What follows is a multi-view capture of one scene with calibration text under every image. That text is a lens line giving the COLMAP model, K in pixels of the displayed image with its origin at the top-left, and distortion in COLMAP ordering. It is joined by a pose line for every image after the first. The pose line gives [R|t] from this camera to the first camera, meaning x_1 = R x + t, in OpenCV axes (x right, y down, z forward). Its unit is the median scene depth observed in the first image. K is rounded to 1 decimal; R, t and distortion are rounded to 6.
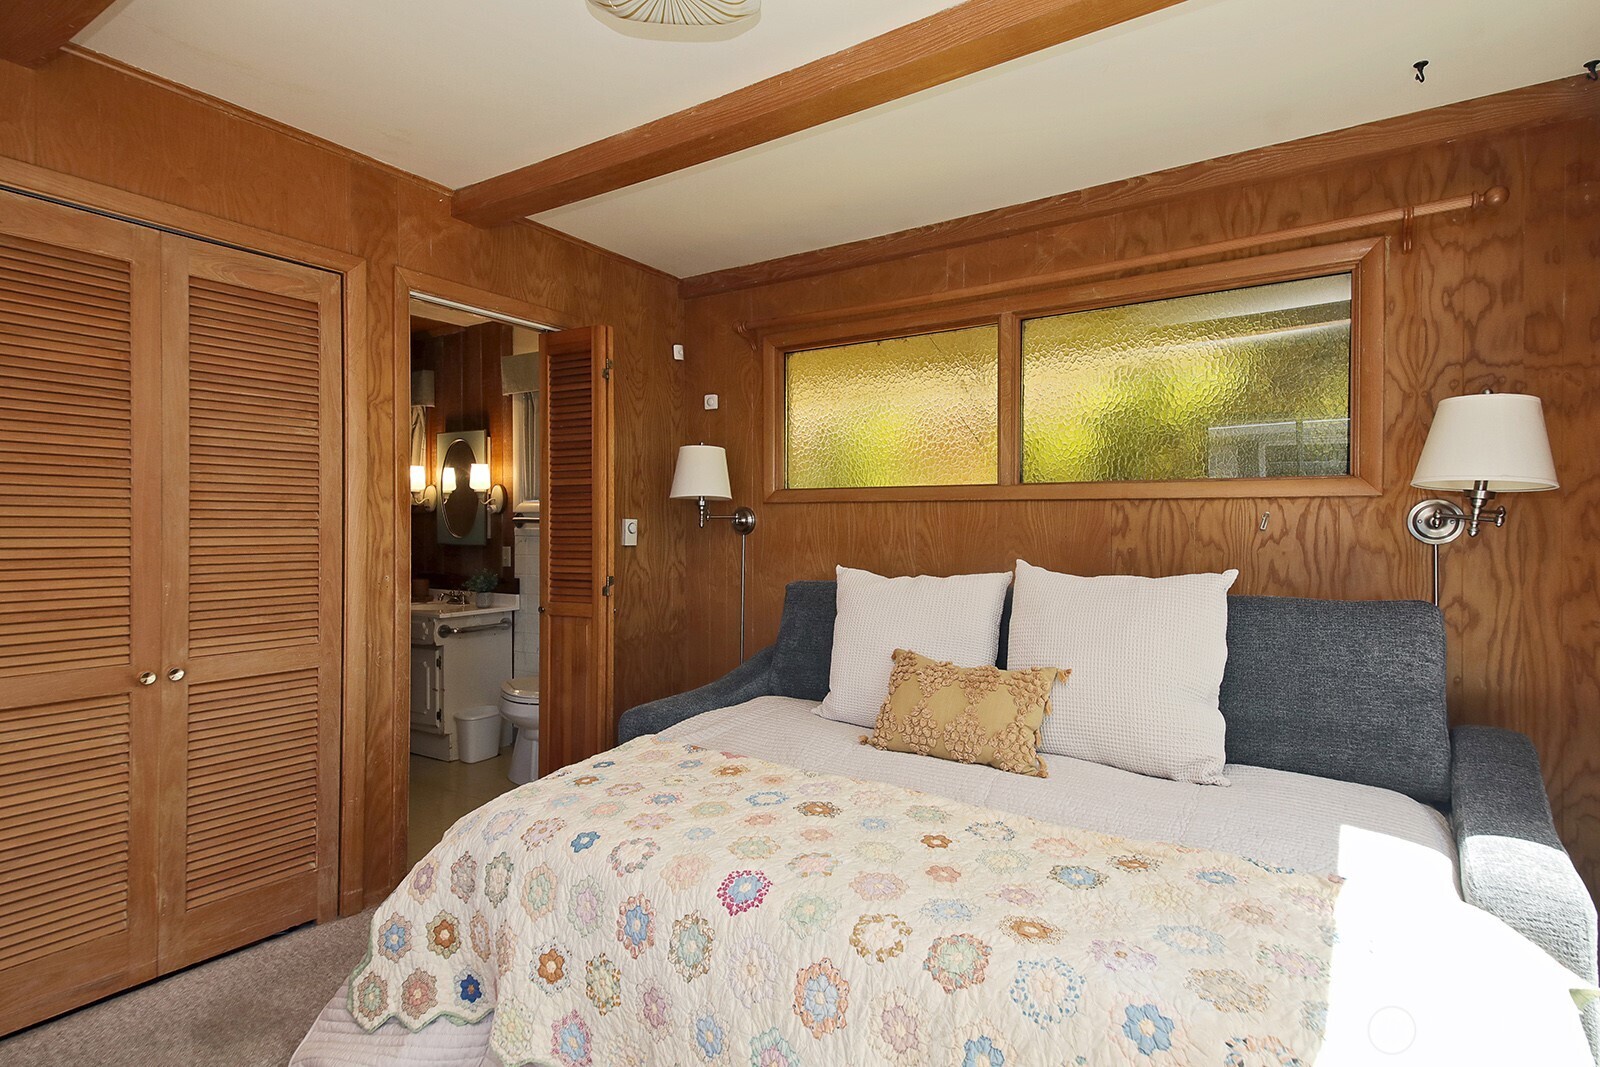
lens RADIAL K [[819.6, 0, 800.0], [0, 819.6, 533.5], [0, 0, 1]] dist [0.034440, -0.000397]
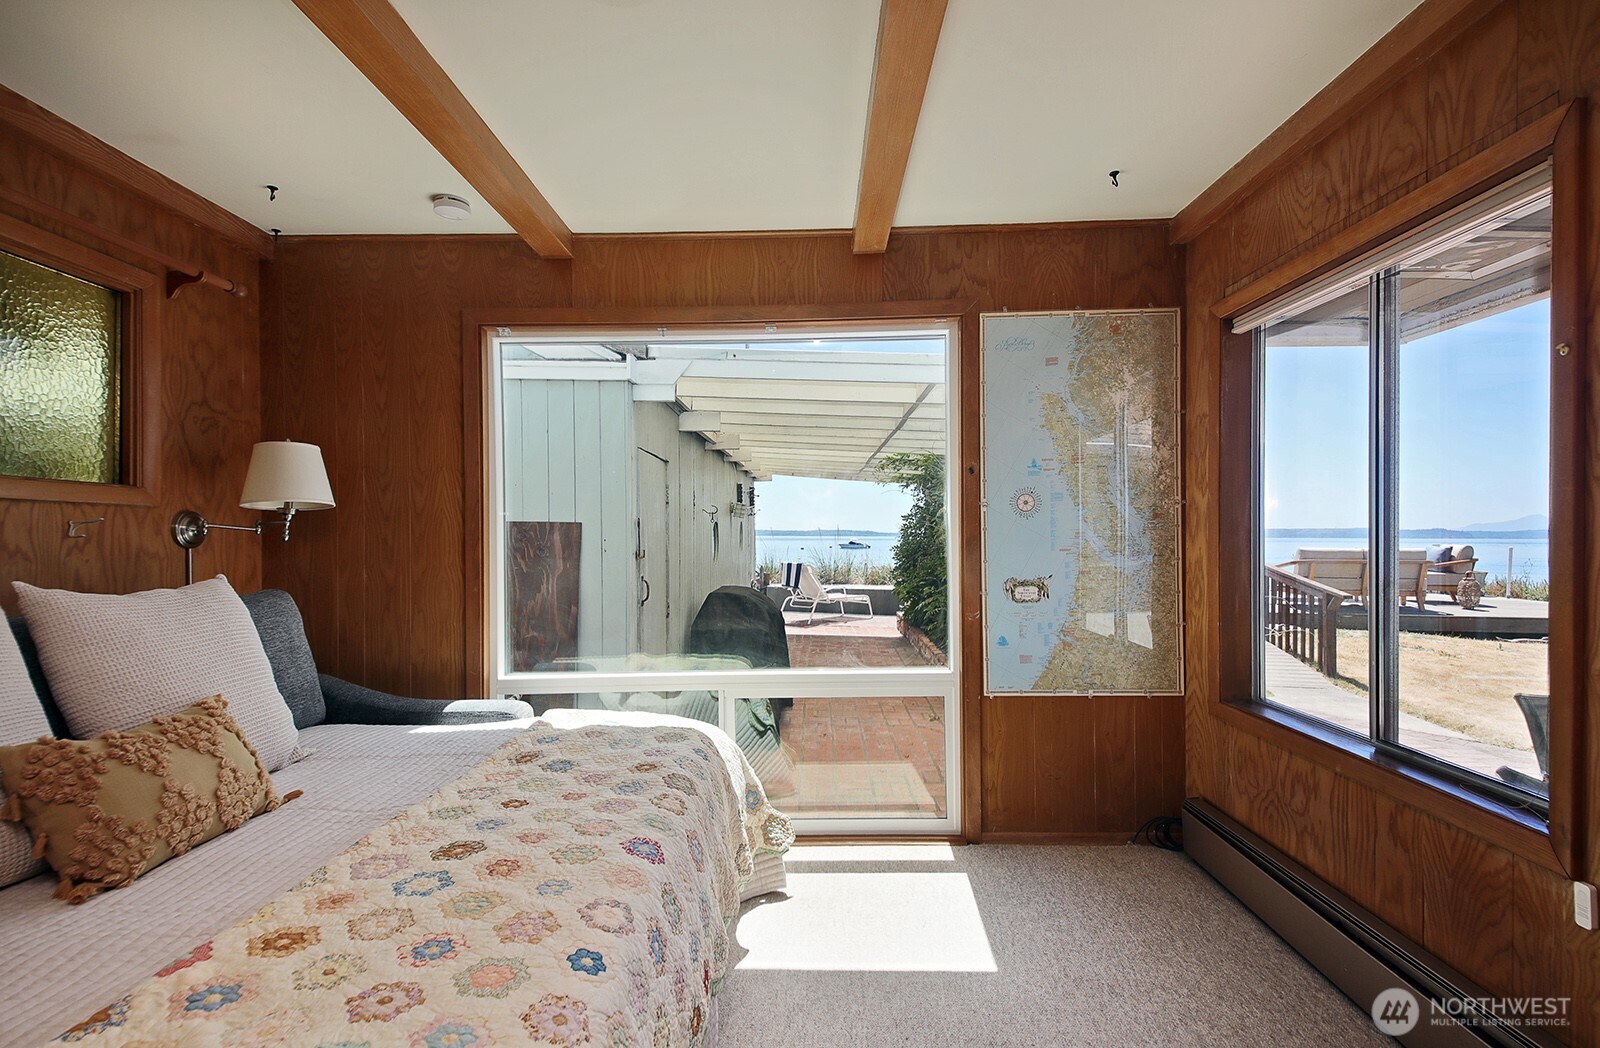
lens RADIAL K [[785.5, 0, 802.0], [0, 785.5, 542.2], [0, 0, 1]] dist [0.000056, -0.000365]
pose [[-0.561640, -0.007405, 0.827349, -0.664638], [0.006157, 0.999895, 0.013128, -0.005505], [-0.827359, 0.012467, -0.561535, 0.870934]]
